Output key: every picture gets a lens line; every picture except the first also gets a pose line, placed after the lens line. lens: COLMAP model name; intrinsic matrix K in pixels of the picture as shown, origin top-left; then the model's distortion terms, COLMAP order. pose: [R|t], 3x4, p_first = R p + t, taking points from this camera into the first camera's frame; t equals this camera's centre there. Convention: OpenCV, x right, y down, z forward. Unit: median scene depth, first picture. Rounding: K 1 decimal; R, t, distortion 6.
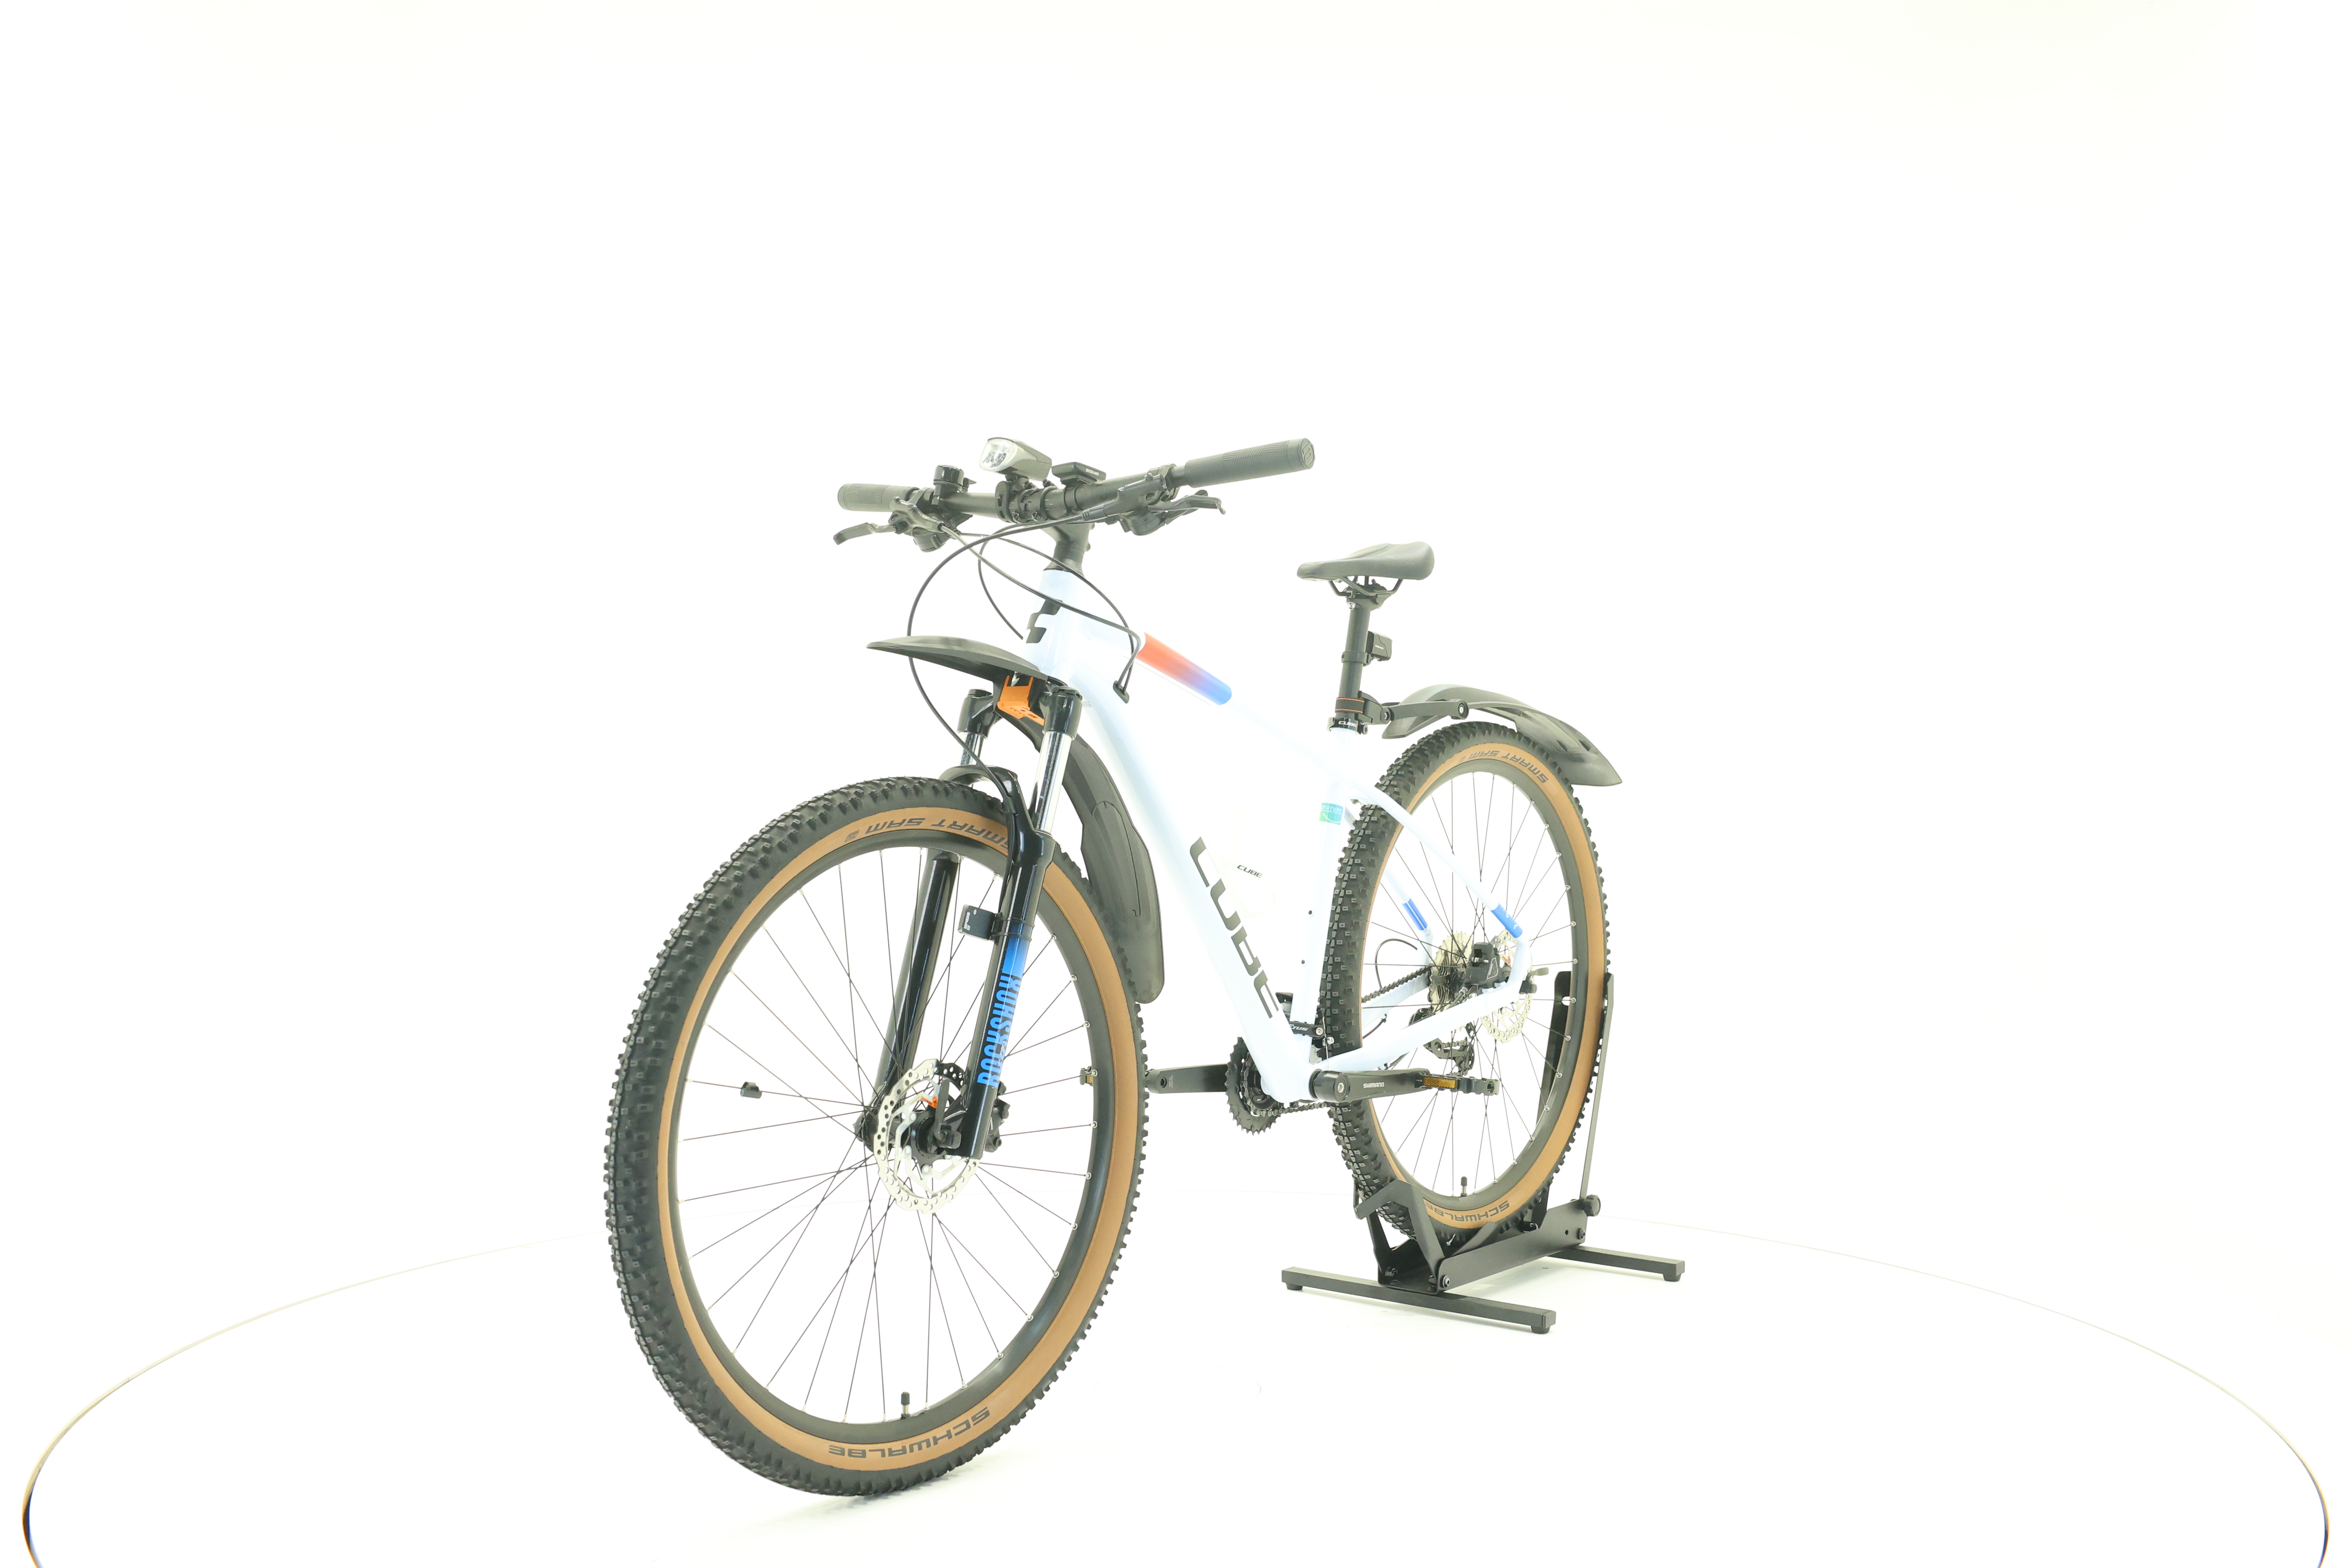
lens RADIAL K [[2488.7, 0, 1172.4], [0, 2488.7, 795.8], [0, 0, 1]] dist [0.002455, 0.000000]
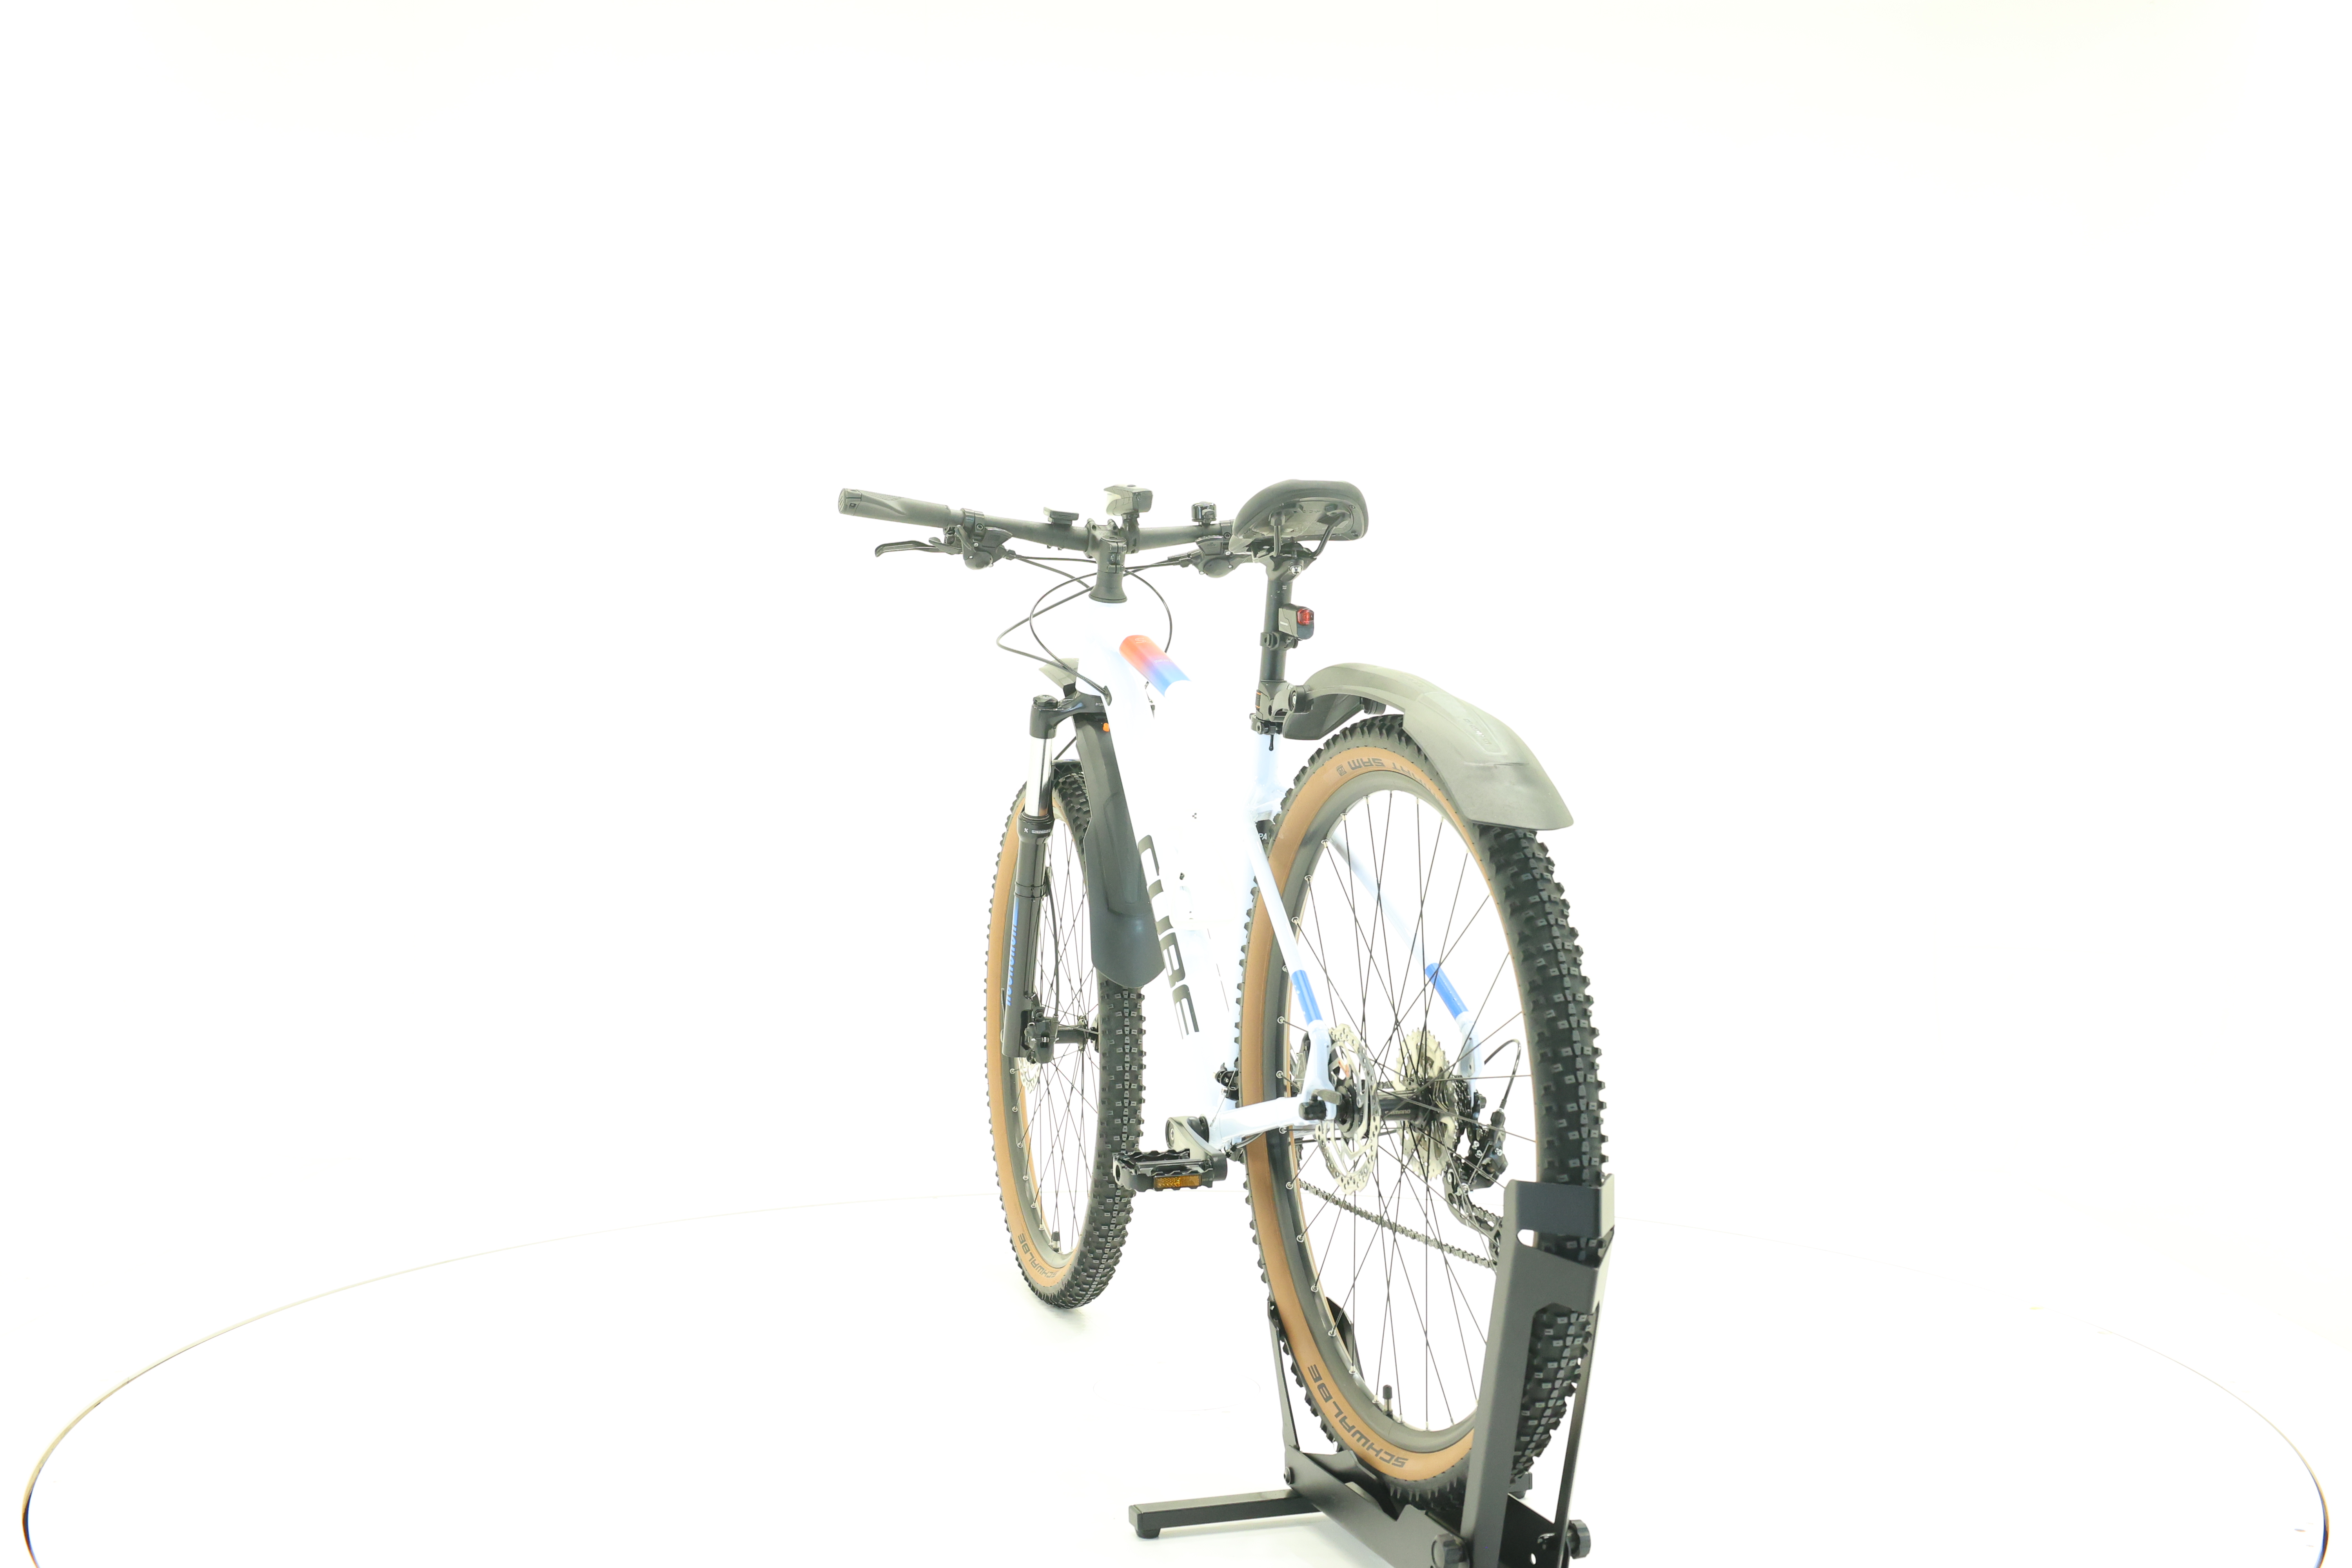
lens RADIAL K [[2488.7, 0, 1179.6], [0, 2488.7, 770.0], [0, 0, 1]] dist [0.002455, 0.000000]
pose [[-0.551023, 0.008124, -0.834450, 0.850183], [-0.025153, 0.999337, 0.026338, -0.037178], [0.834111, 0.035502, -0.550454, 1.572535]]
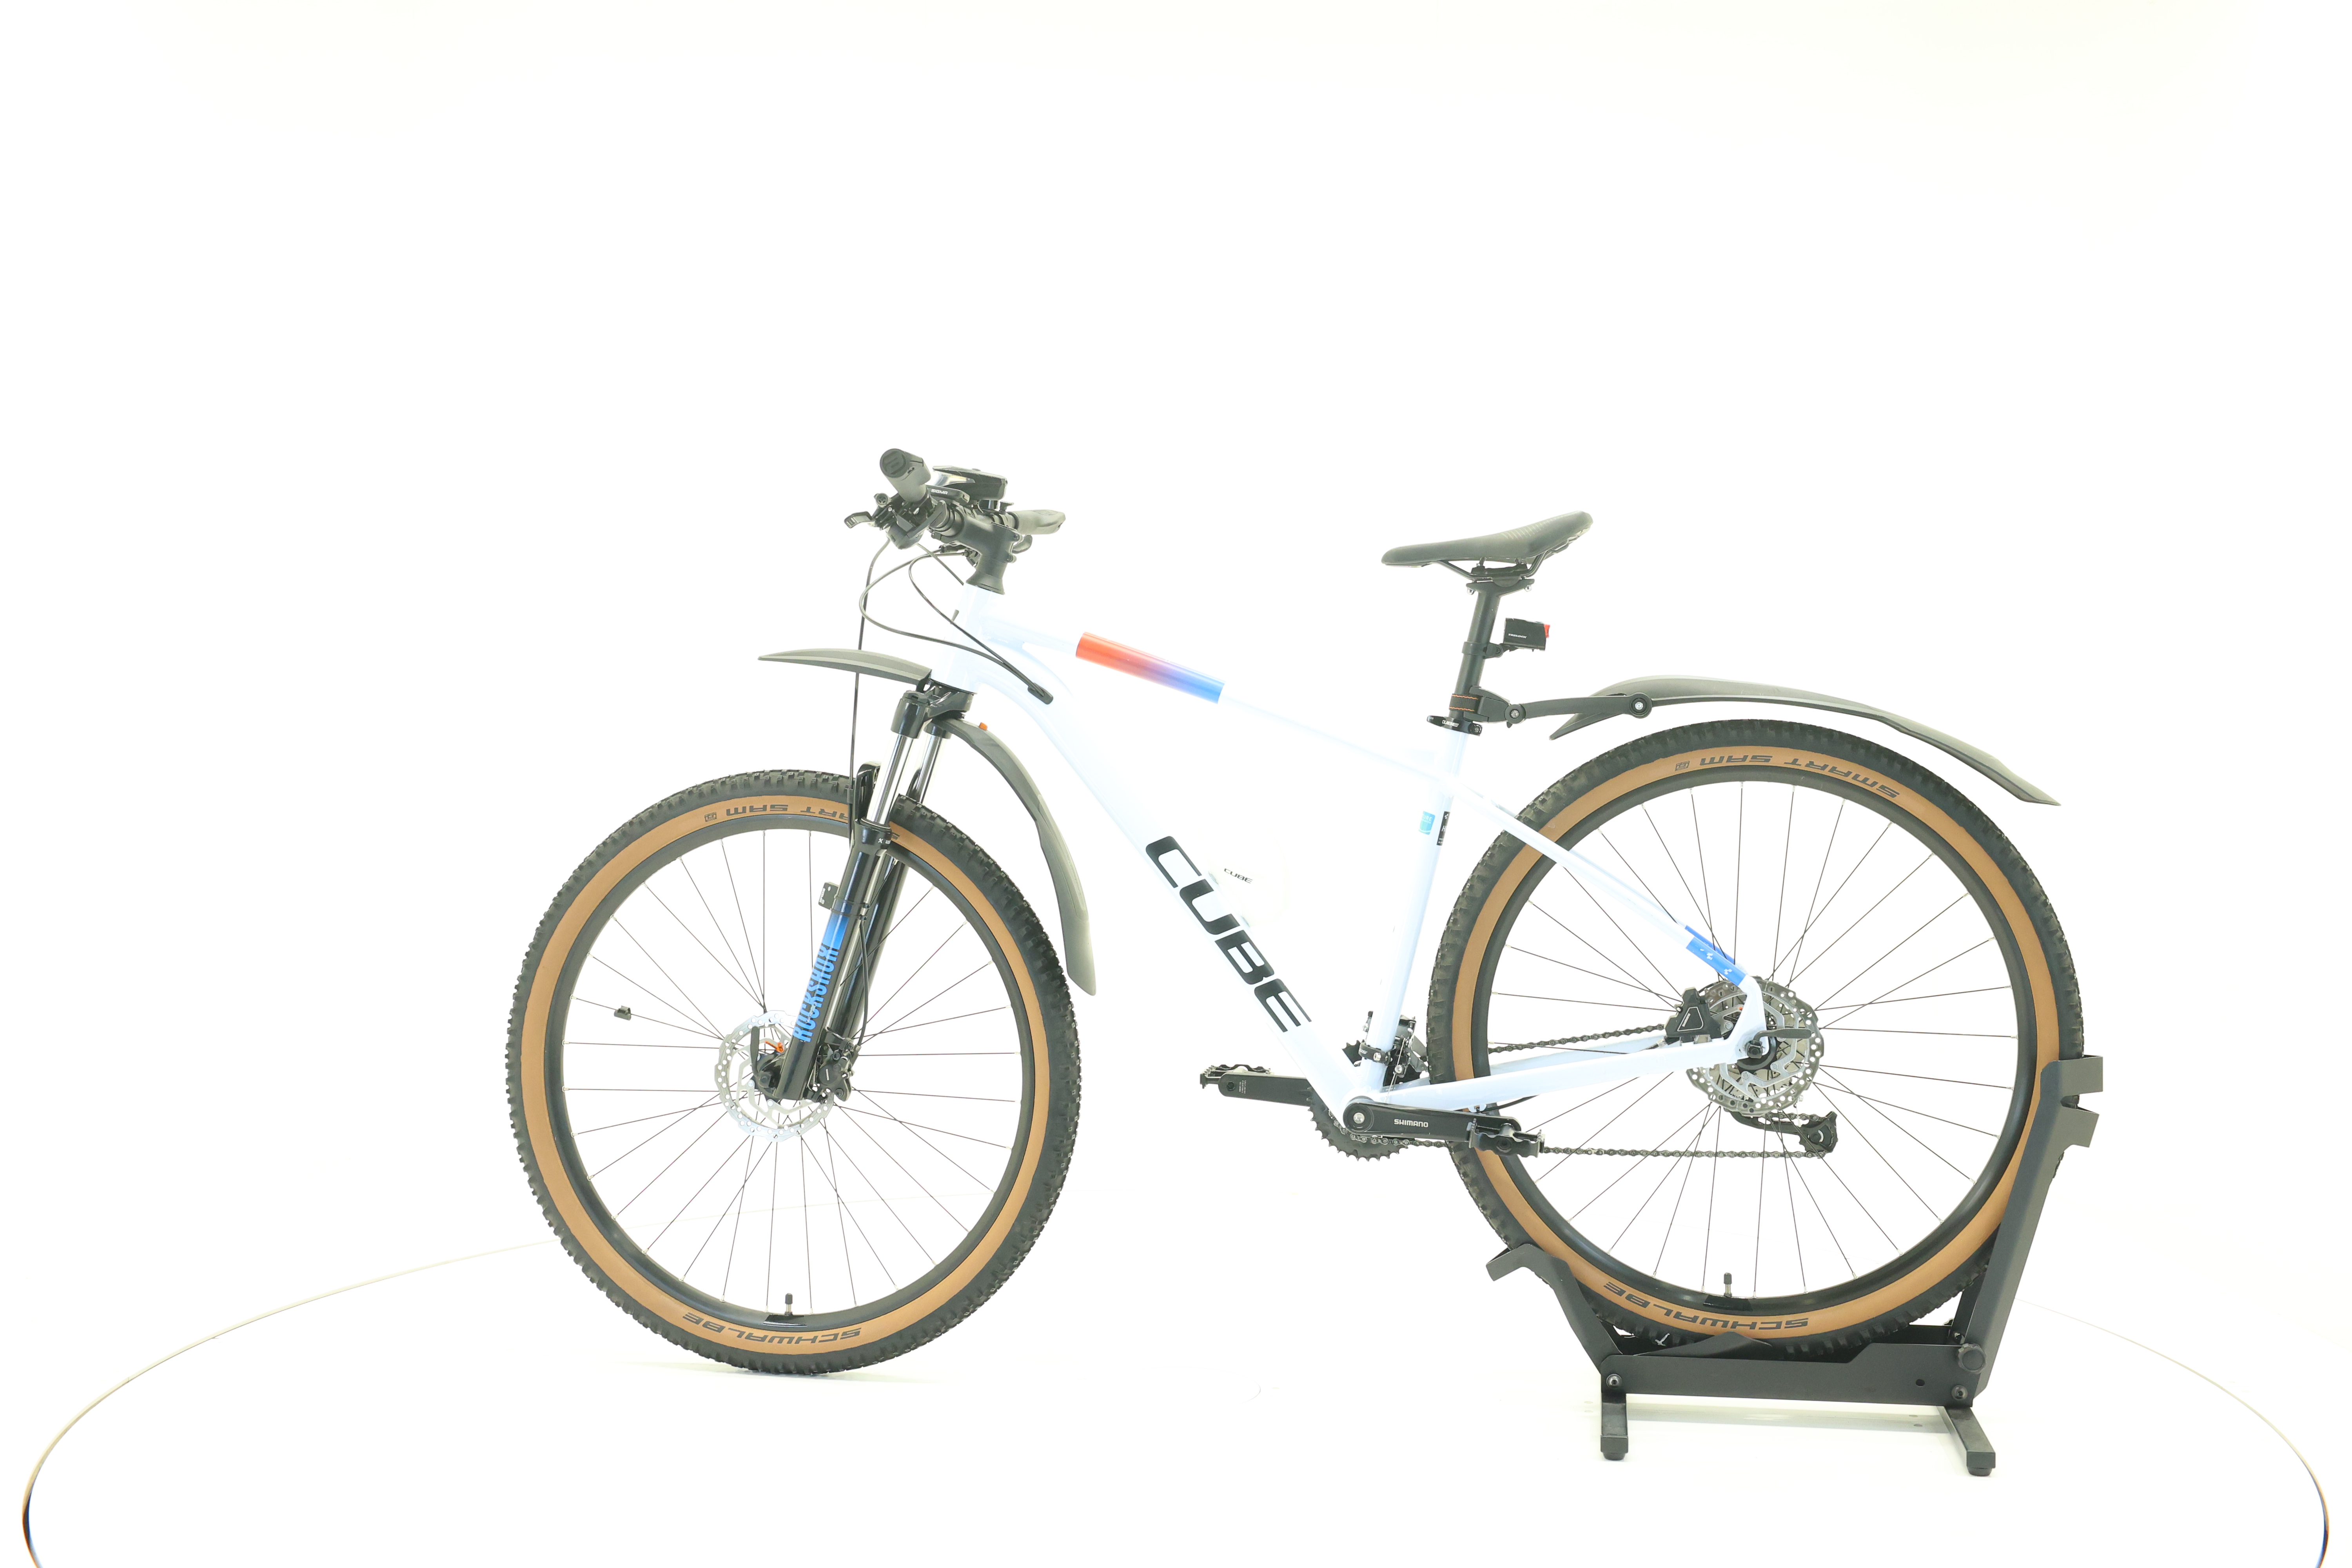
lens RADIAL K [[2488.7, 0, 1174.9], [0, 2488.7, 774.1], [0, 0, 1]] dist [0.002455, 0.000000]
pose [[0.475428, 0.012073, -0.879672, 0.895600], [-0.024212, 0.999707, 0.000635, -0.009495], [0.879421, 0.020997, 0.475581, 0.528885]]
